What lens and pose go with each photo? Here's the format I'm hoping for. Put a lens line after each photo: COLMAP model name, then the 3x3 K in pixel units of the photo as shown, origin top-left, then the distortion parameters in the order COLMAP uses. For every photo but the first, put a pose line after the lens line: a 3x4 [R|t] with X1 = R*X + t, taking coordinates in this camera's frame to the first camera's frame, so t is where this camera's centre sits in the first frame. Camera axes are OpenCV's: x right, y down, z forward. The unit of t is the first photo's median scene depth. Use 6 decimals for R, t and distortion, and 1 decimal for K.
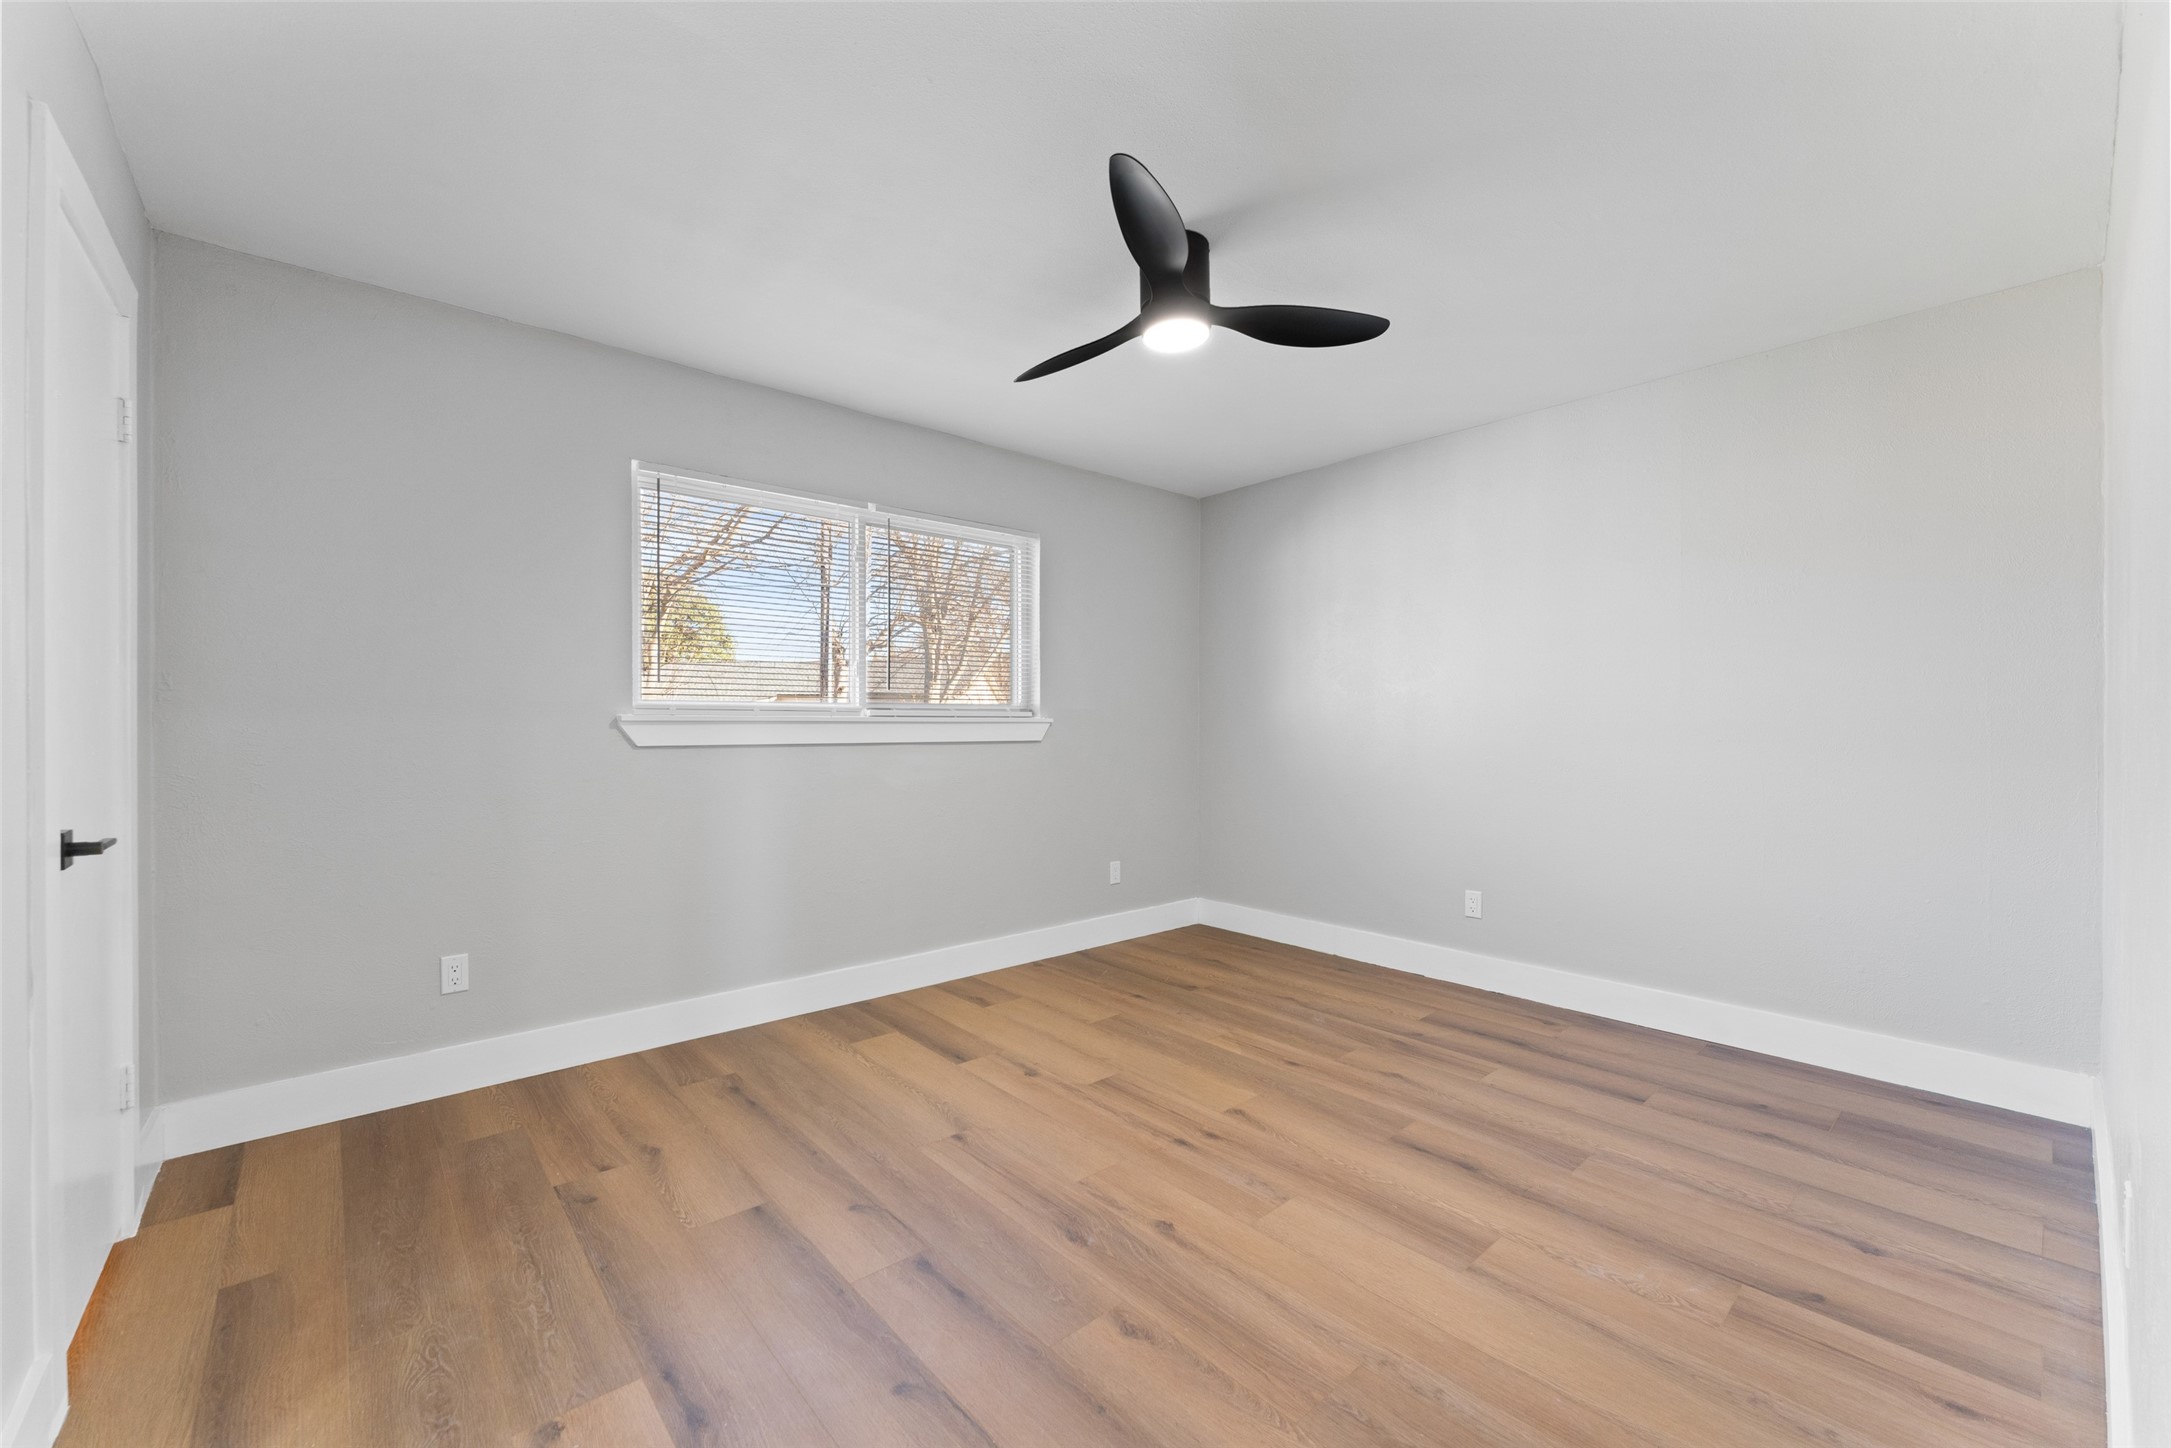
lens RADIAL K [[861.3, 0, 1081.5], [0, 861.3, 733.3], [0, 0, 1]] dist [-0.002010, 0.000009]
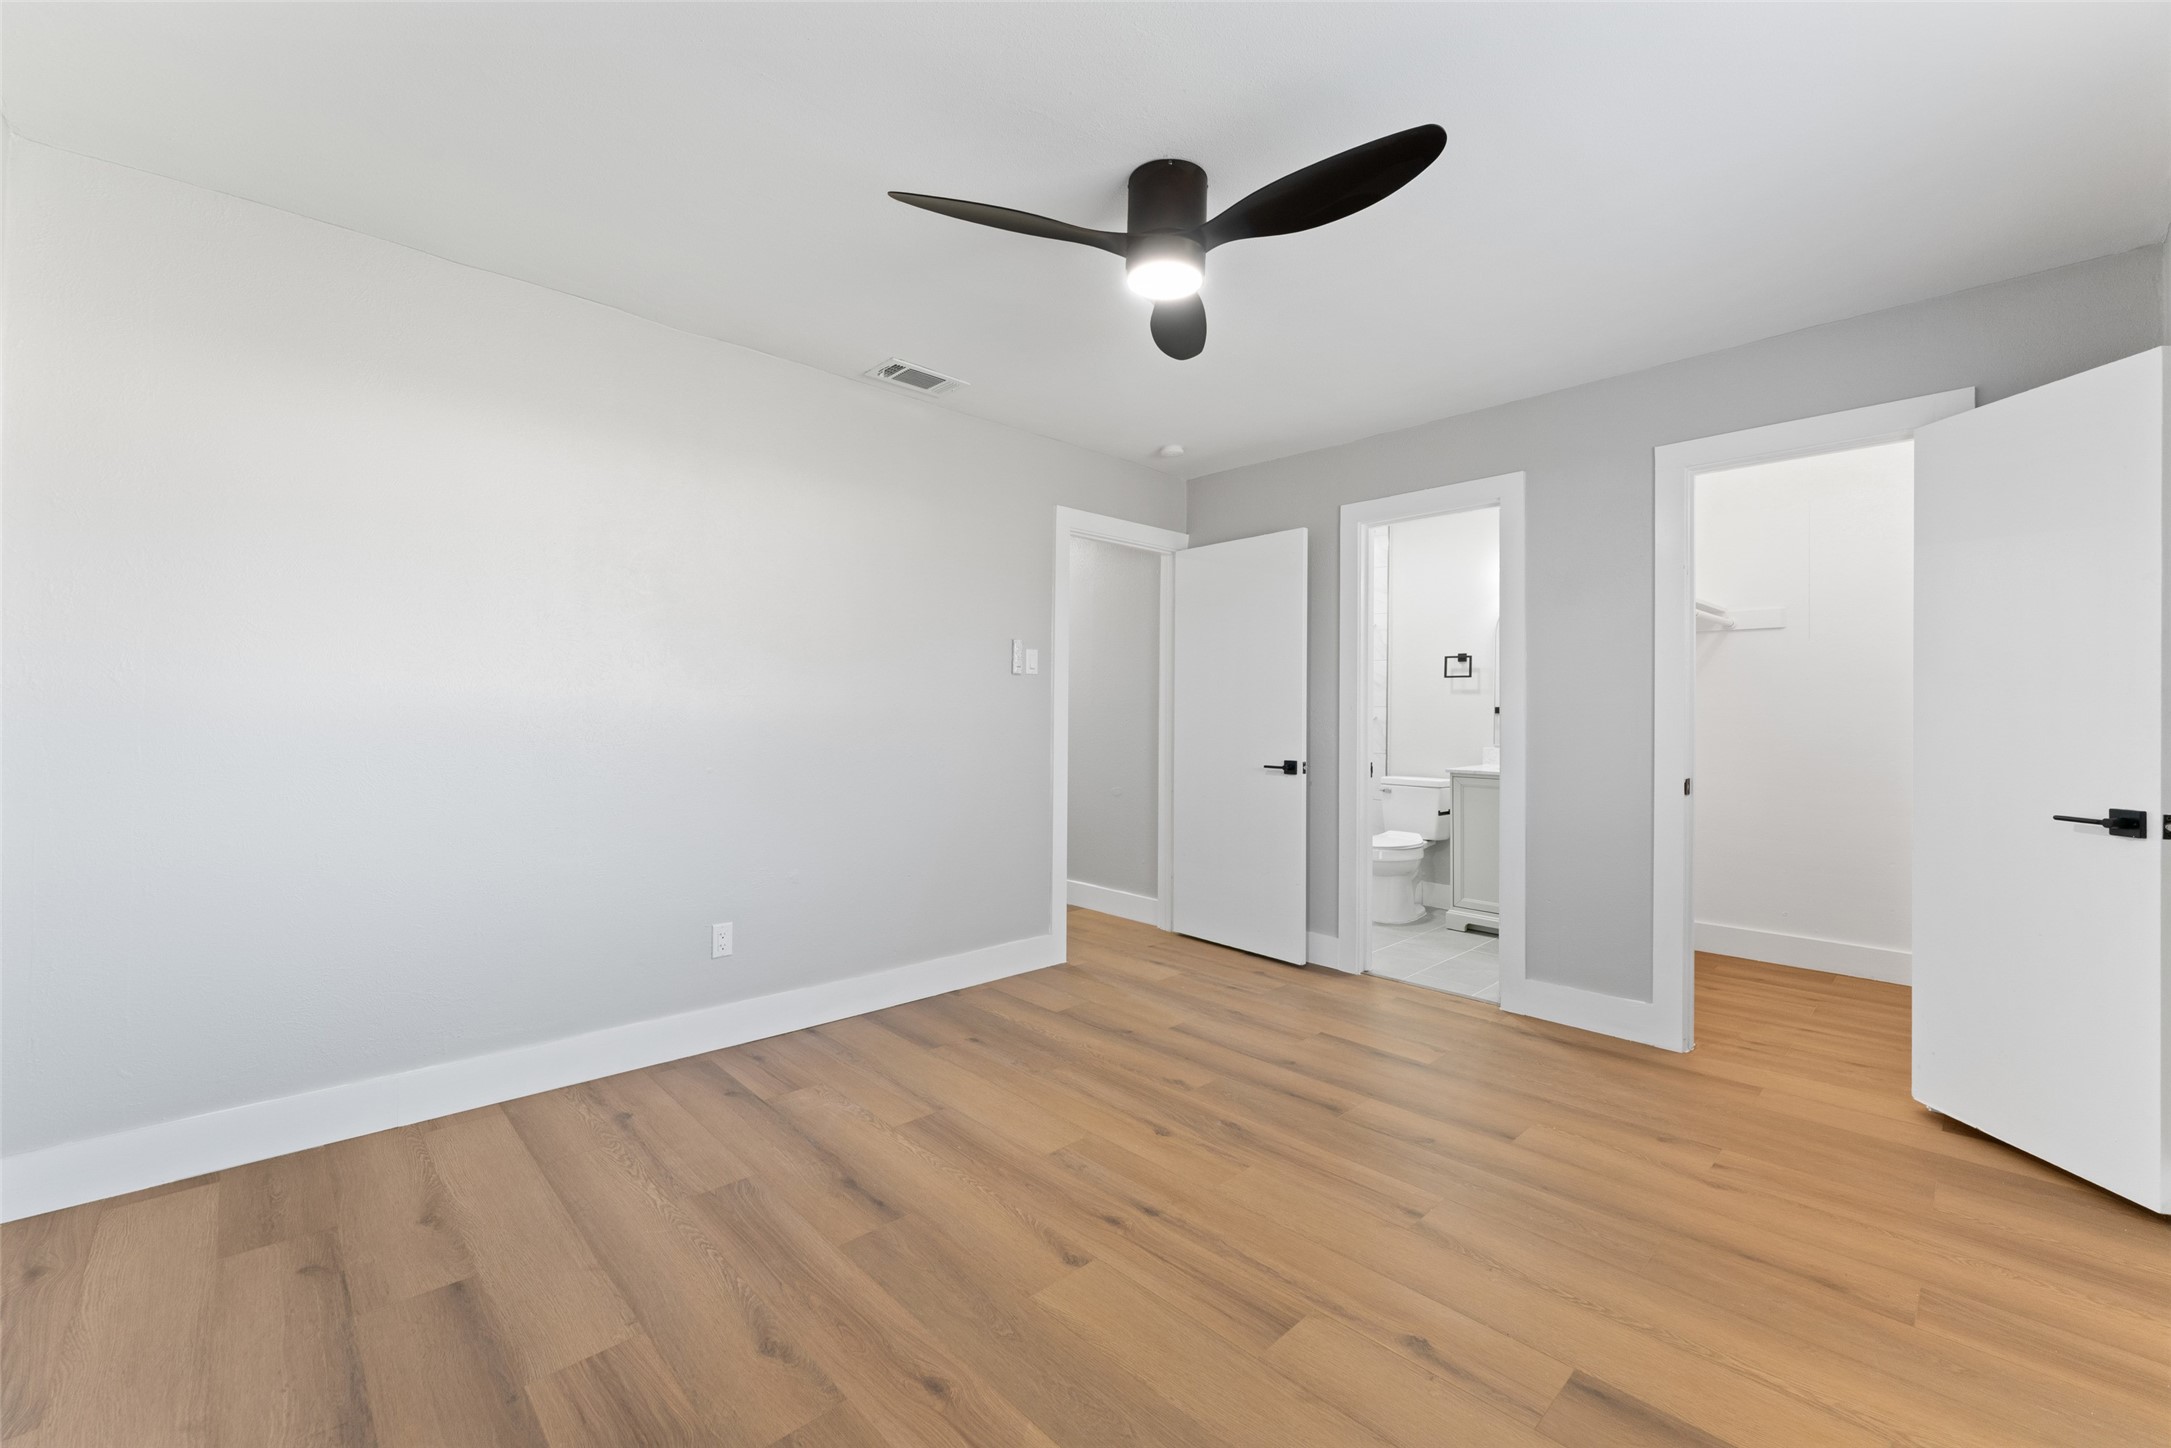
lens RADIAL K [[861.3, 0, 1081.5], [0, 861.3, 733.3], [0, 0, 1]] dist [-0.002010, 0.000009]
pose [[-0.998926, -0.008868, -0.045468, 0.230073], [-0.010291, 0.999461, 0.031162, -0.023450], [0.045167, 0.031596, -0.998480, 1.858551]]
